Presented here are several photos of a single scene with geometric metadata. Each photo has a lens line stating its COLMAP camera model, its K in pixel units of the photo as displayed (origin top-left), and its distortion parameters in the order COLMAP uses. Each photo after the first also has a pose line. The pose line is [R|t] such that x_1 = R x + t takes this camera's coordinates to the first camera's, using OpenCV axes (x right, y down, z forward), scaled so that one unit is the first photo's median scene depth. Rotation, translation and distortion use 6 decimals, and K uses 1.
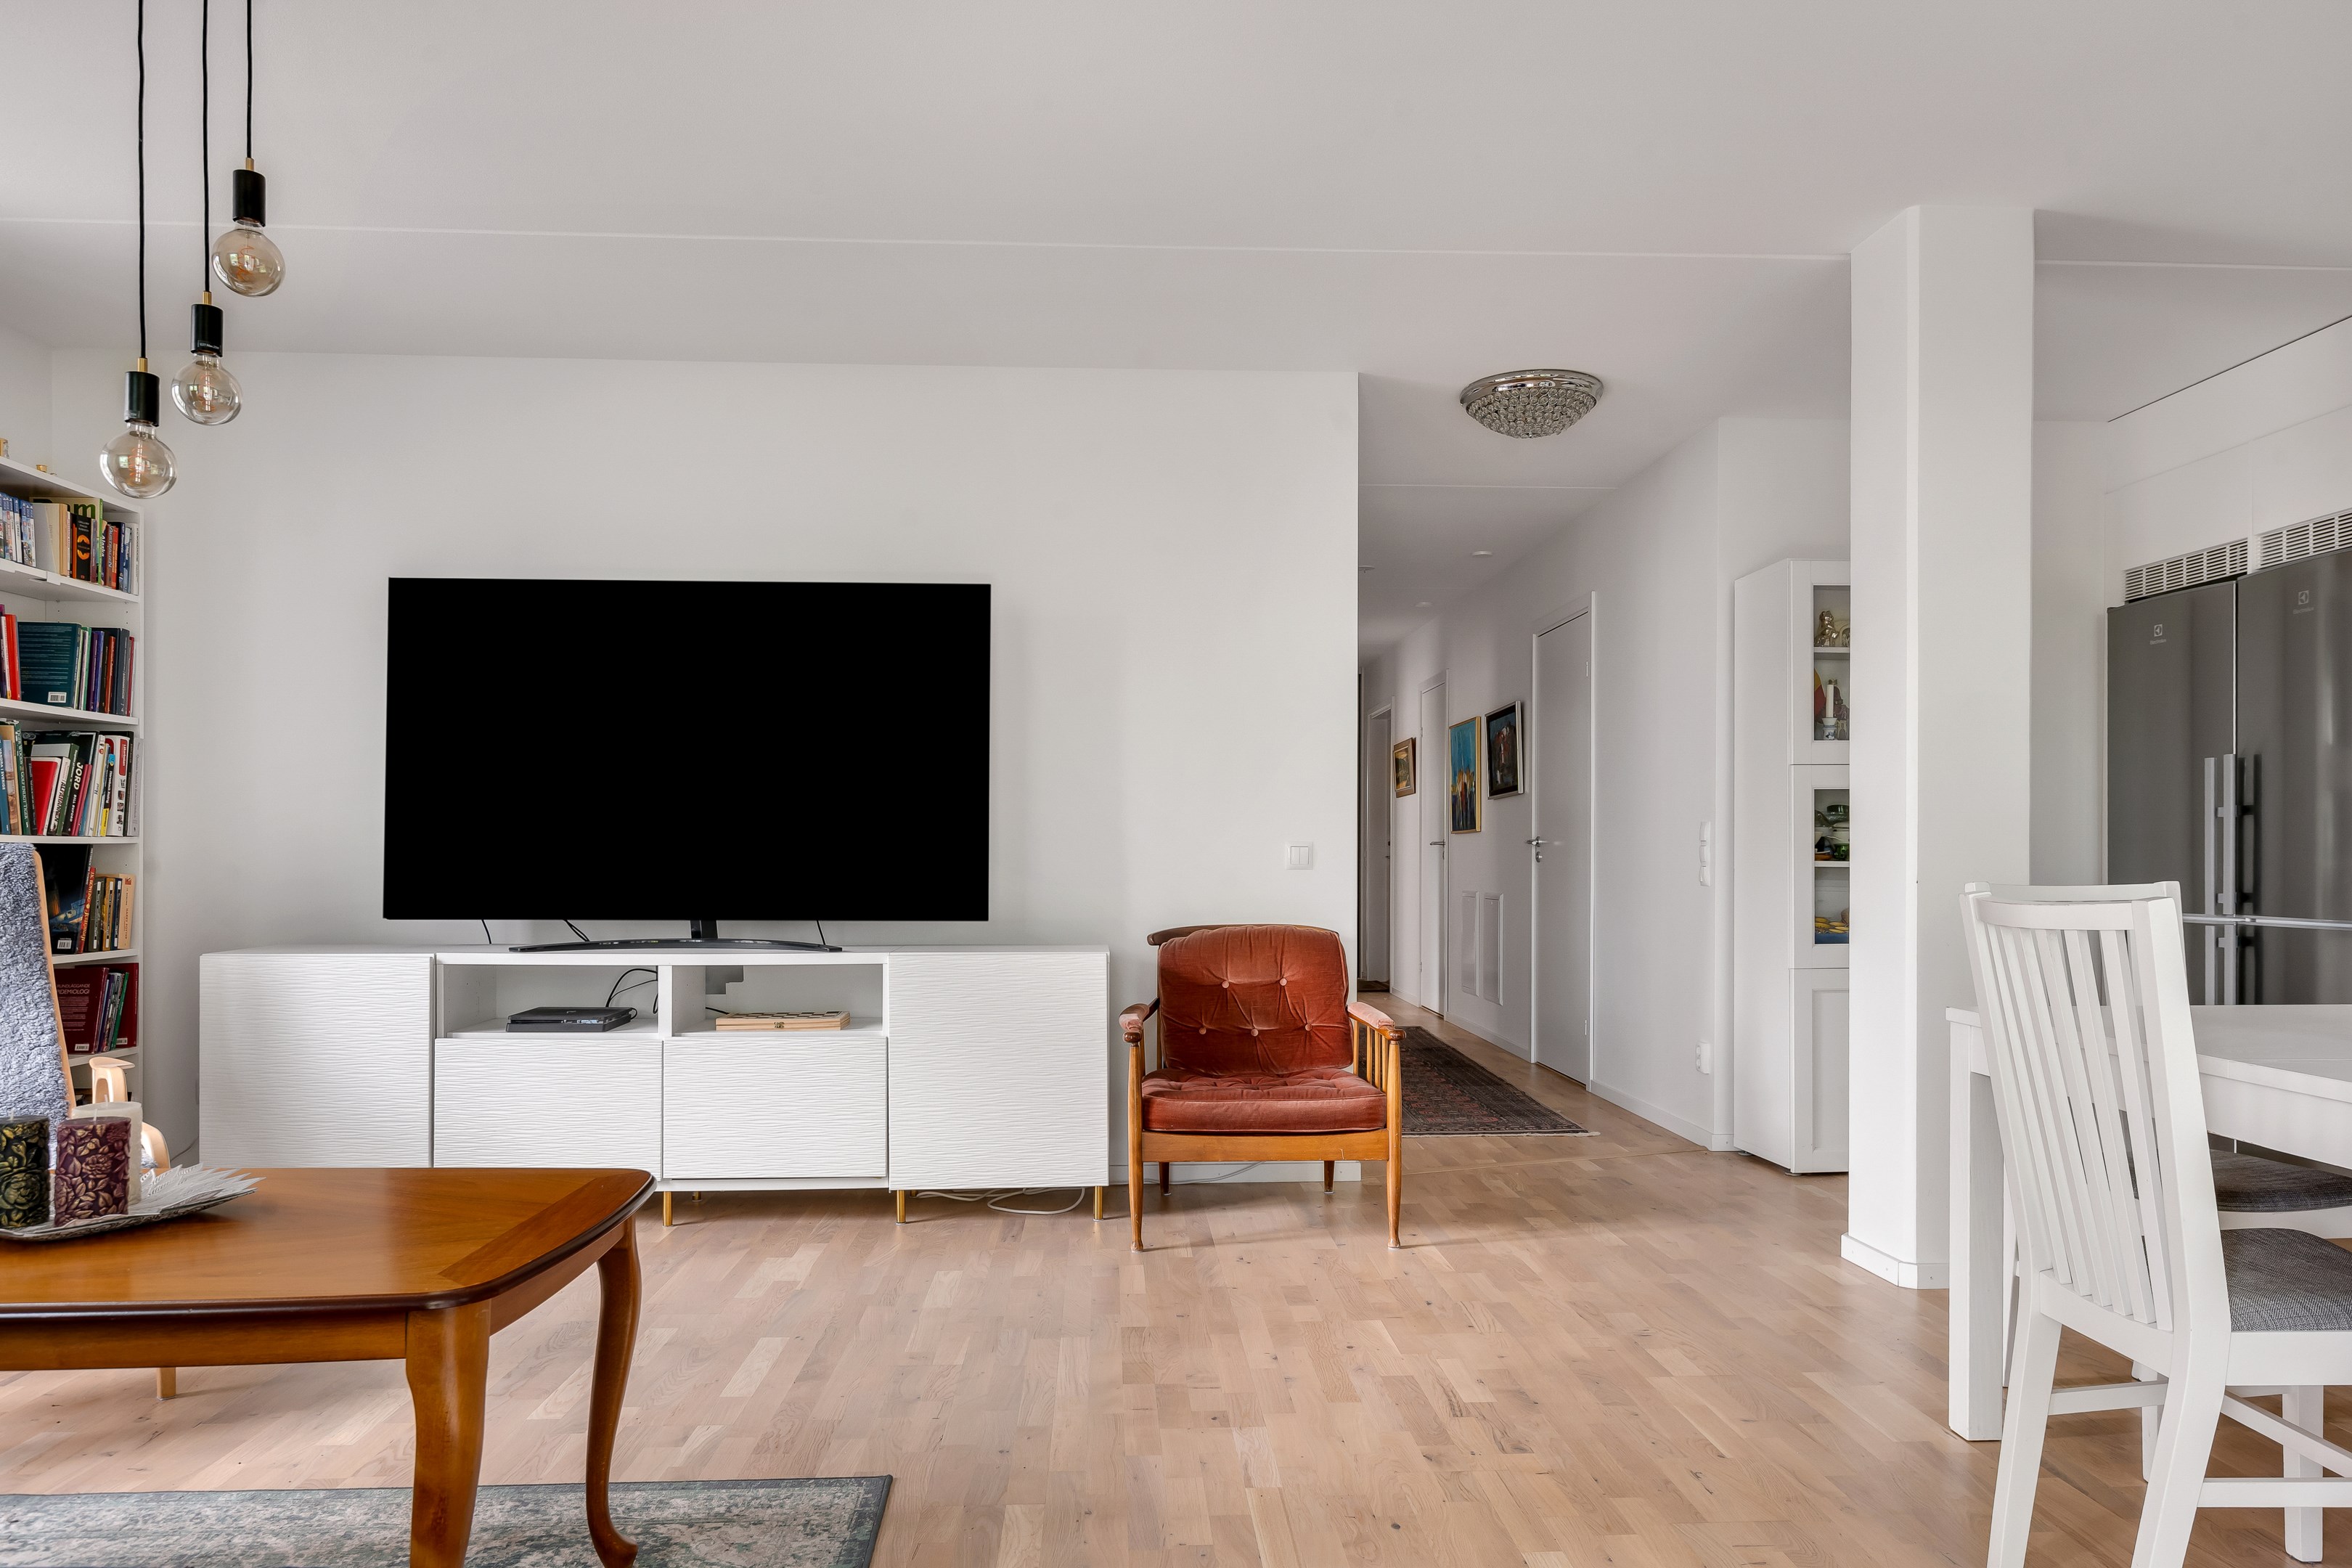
lens RADIAL K [[1555.8, 0, 1195.5], [0, 1555.8, 840.4], [0, 0, 1]] dist [0.007116, 0.001110]
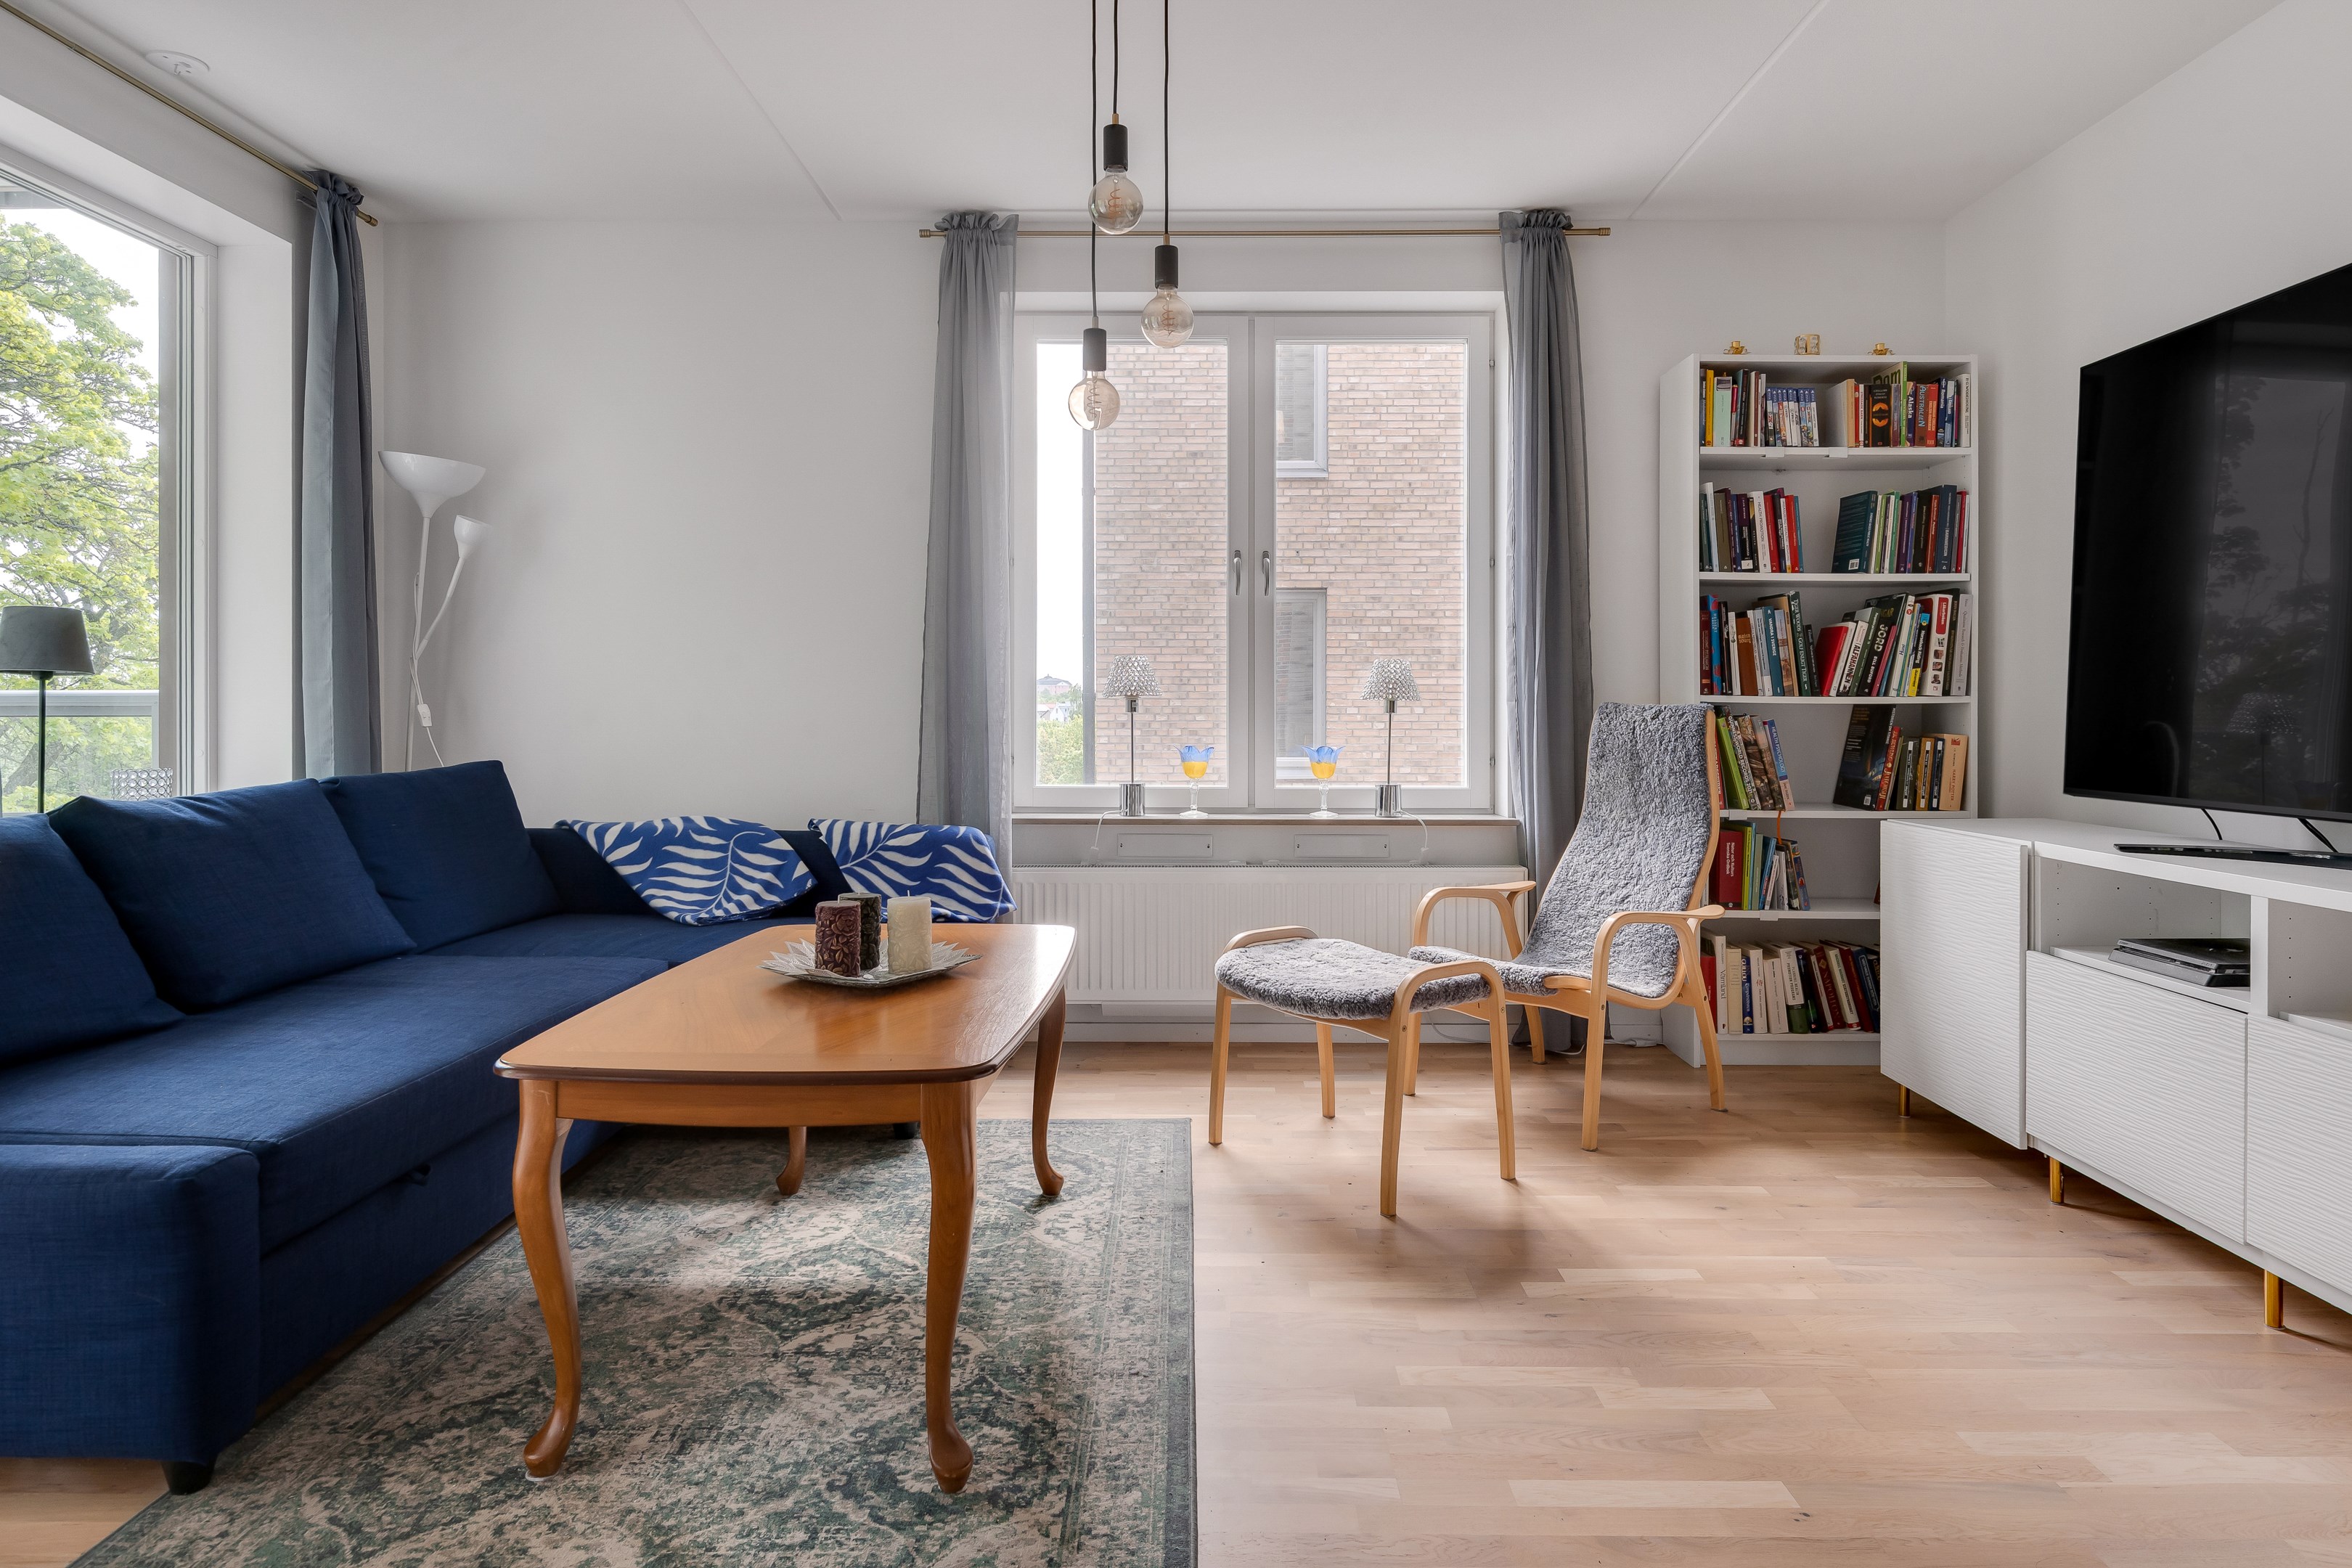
lens RADIAL K [[1386.5, 0, 1187.7], [0, 1386.5, 716.0], [0, 0, 1]] dist [0.001138, -0.004067]
pose [[-0.057959, 0.004037, -0.998311, 0.236202], [0.007286, 0.999967, 0.003620, 0.003705], [0.998292, -0.007064, -0.057987, 0.633871]]
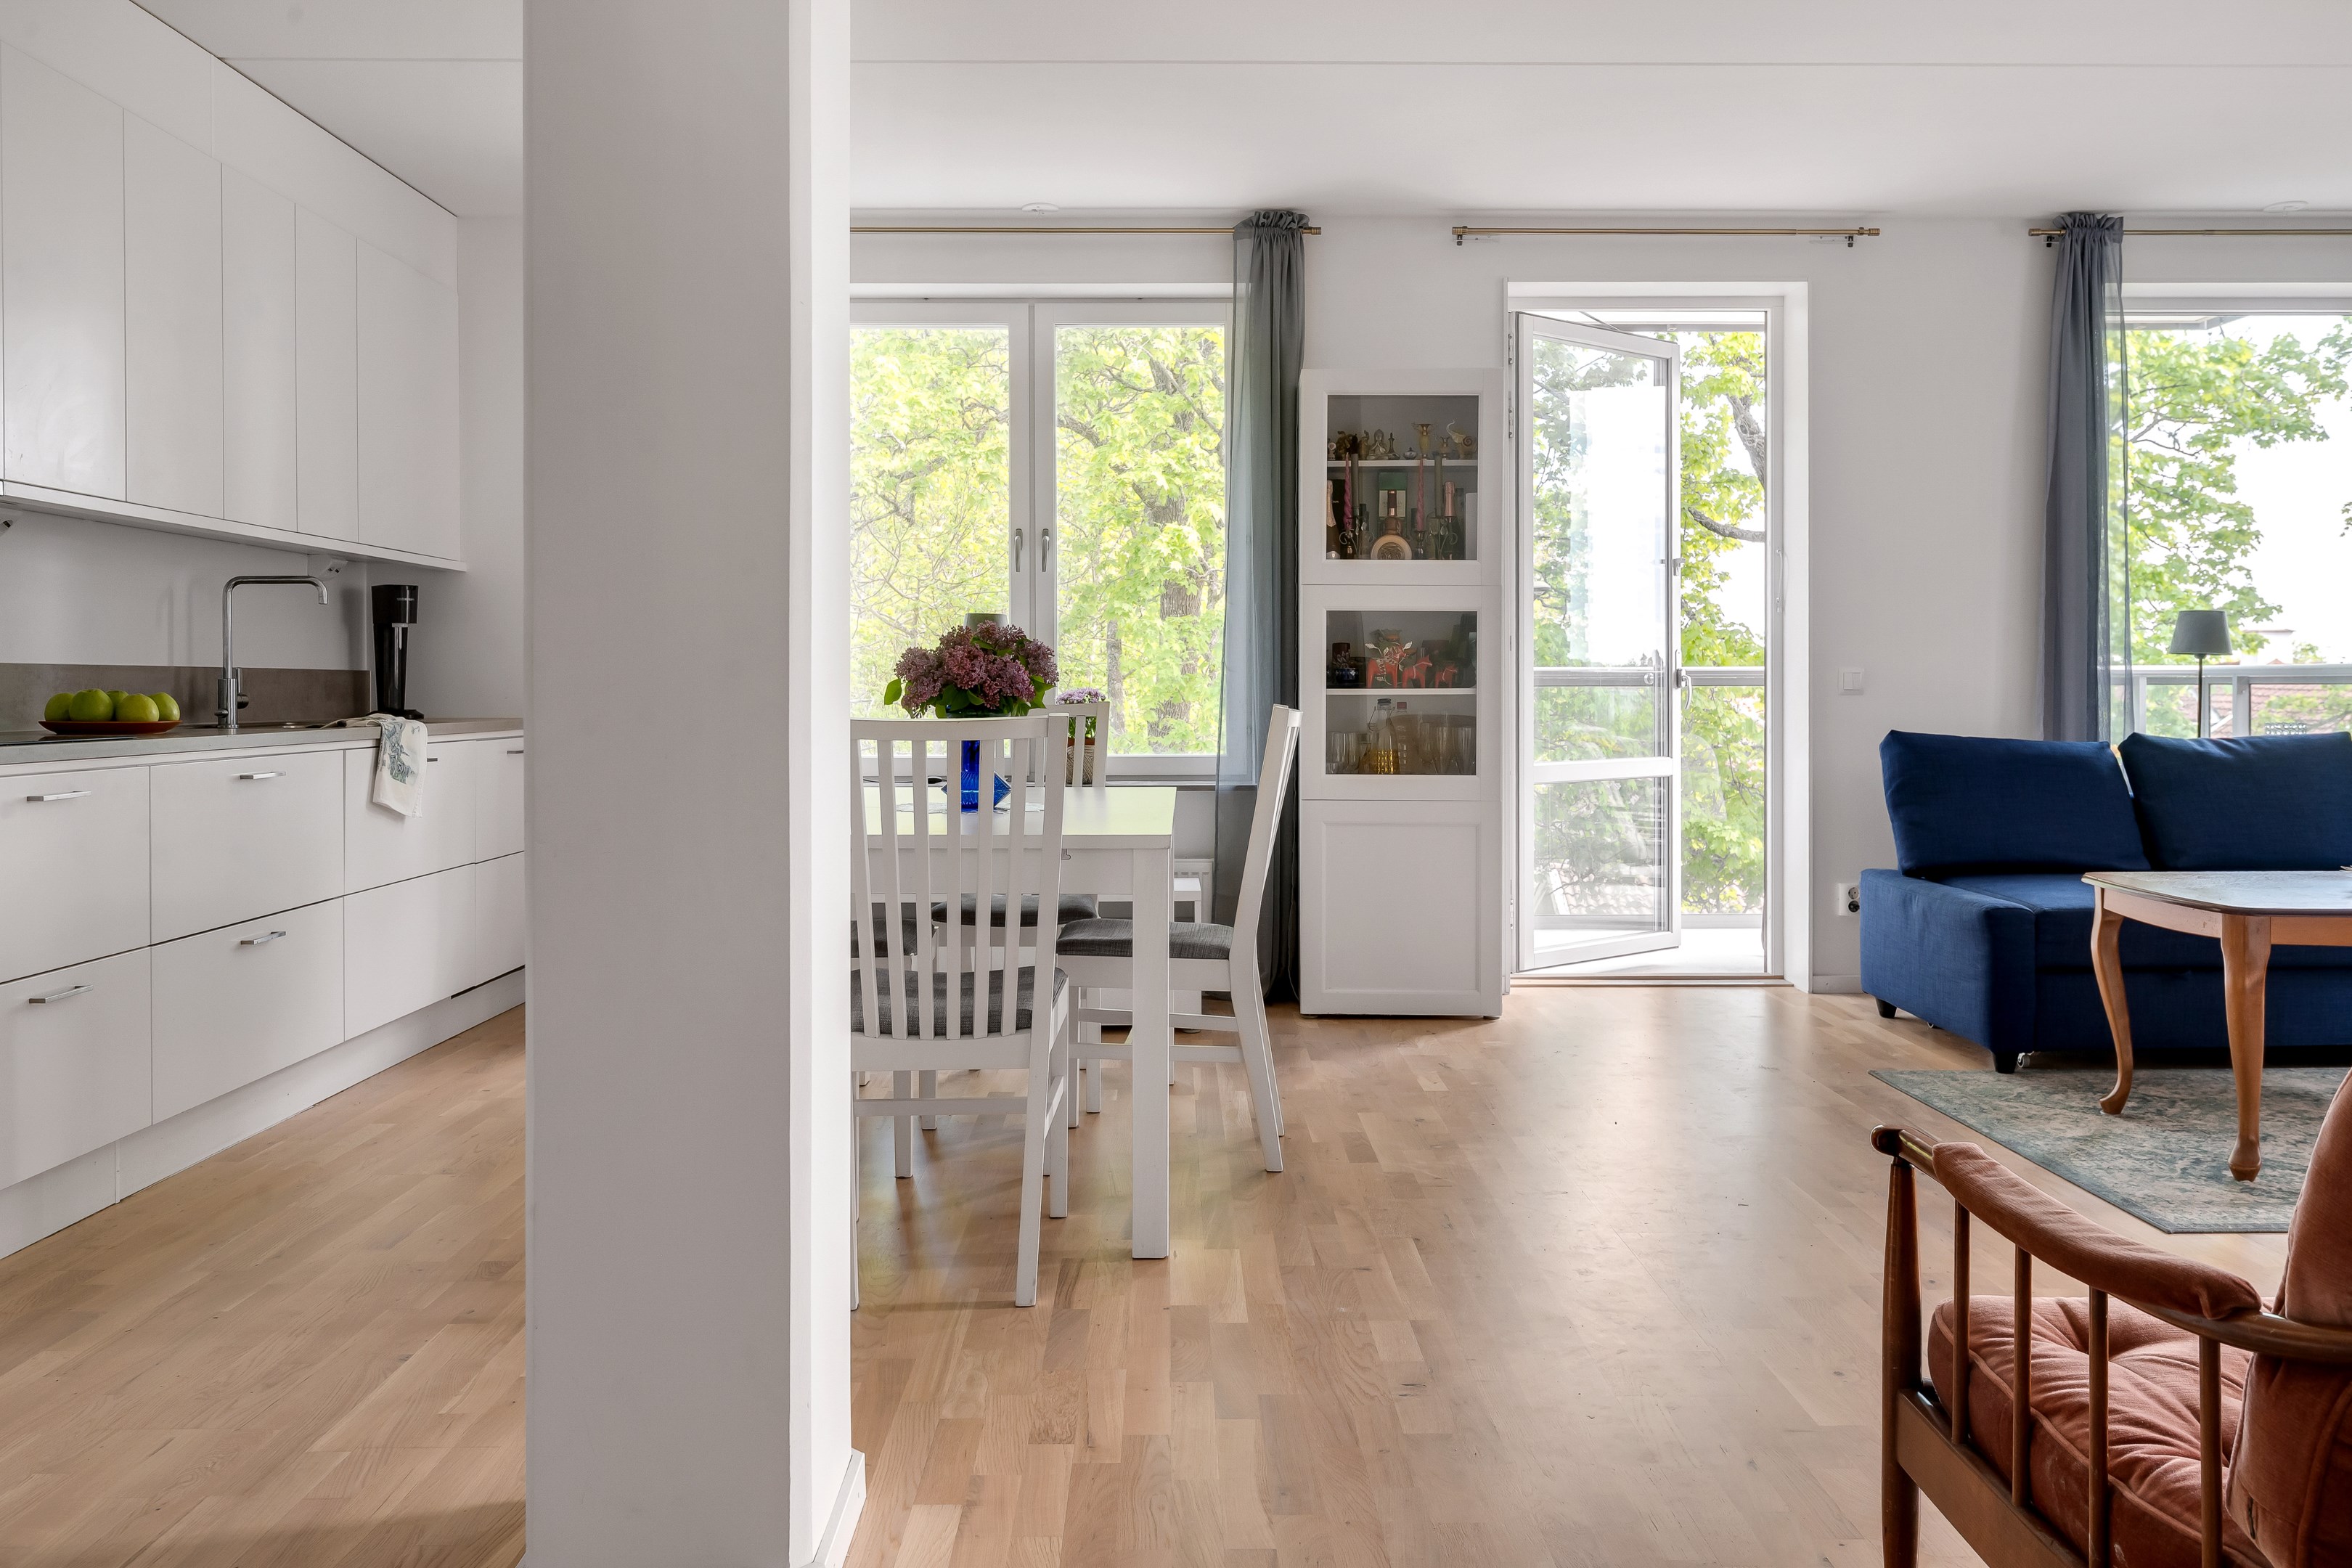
lens RADIAL K [[1754.6, 0, 1176.0], [0, 1754.6, 784.0], [0, 0, 1]] dist [0.005966, -0.006160]
pose [[-0.999093, -0.000727, 0.042585, 0.290219], [0.001399, 0.998754, 0.049877, 0.010865], [-0.042568, 0.049891, -0.997847, 1.405688]]
